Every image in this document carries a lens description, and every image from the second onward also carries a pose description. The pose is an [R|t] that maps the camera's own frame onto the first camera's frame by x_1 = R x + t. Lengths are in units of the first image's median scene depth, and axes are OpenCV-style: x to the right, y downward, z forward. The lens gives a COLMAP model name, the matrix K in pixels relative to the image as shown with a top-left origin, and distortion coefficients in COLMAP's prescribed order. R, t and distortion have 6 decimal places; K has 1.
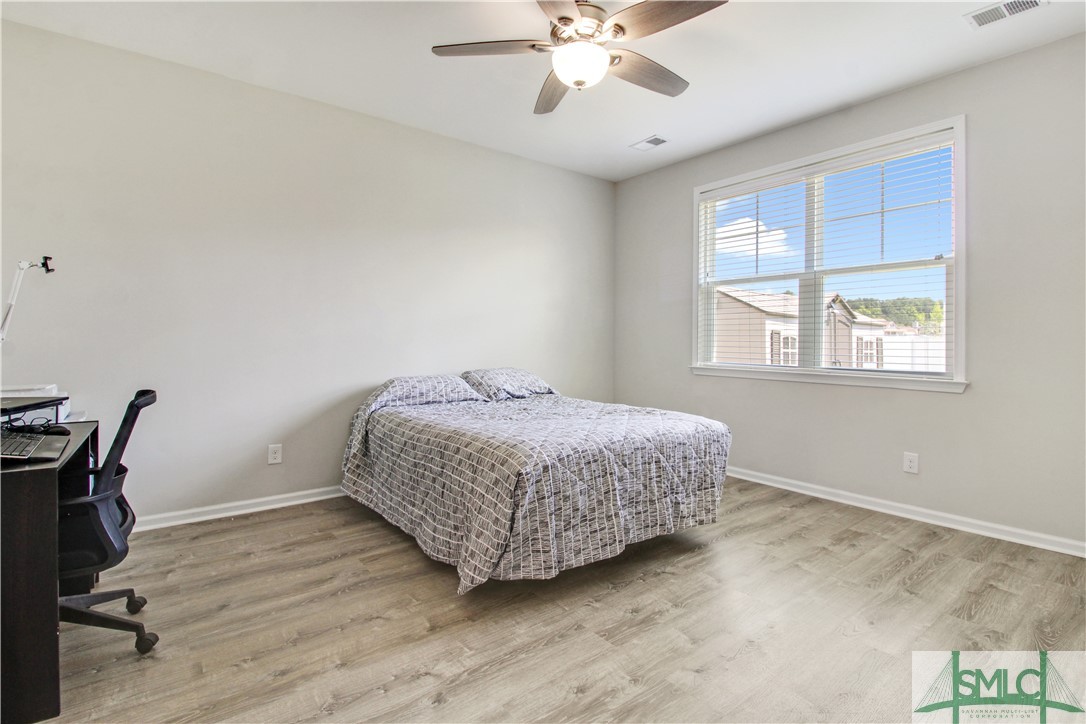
lens RADIAL K [[519.8, 0, 546.2], [0, 519.8, 337.4], [0, 0, 1]] dist [-0.009441, -0.001303]
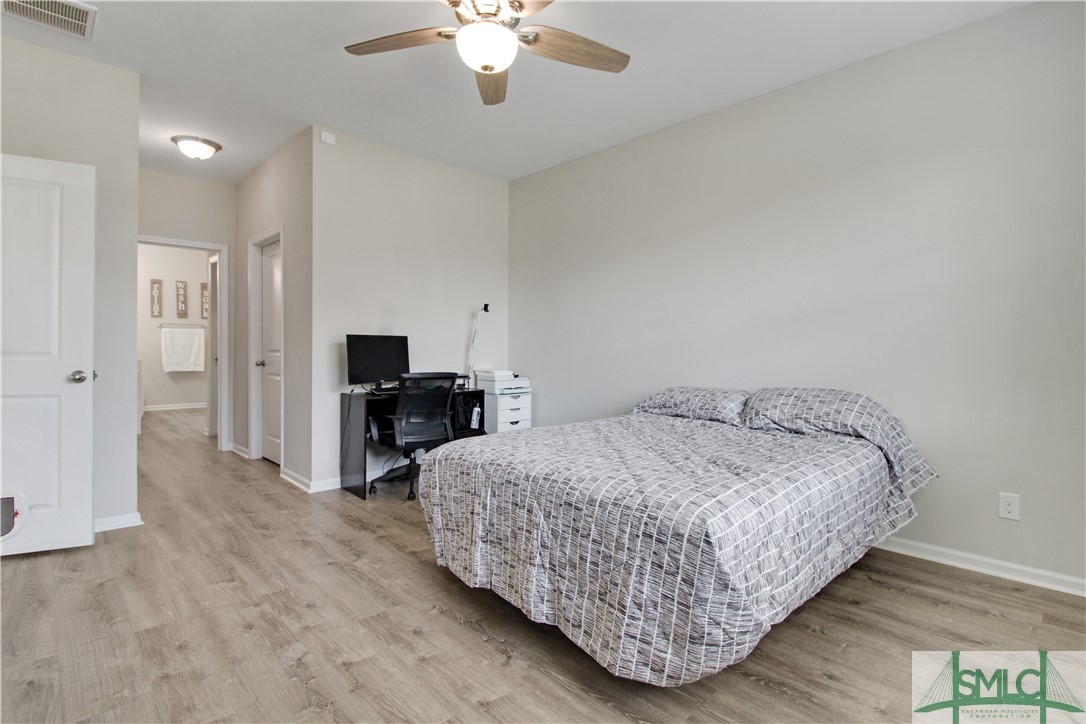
lens RADIAL K [[506.4, 0, 522.5], [0, 506.4, 349.4], [0, 0, 1]] dist [-0.001732, -0.000306]
pose [[0.097663, 0.001636, -0.995218, 0.950493], [-0.002013, 0.999997, 0.001447, 0.011445], [0.995218, 0.001862, 0.097666, 0.949014]]
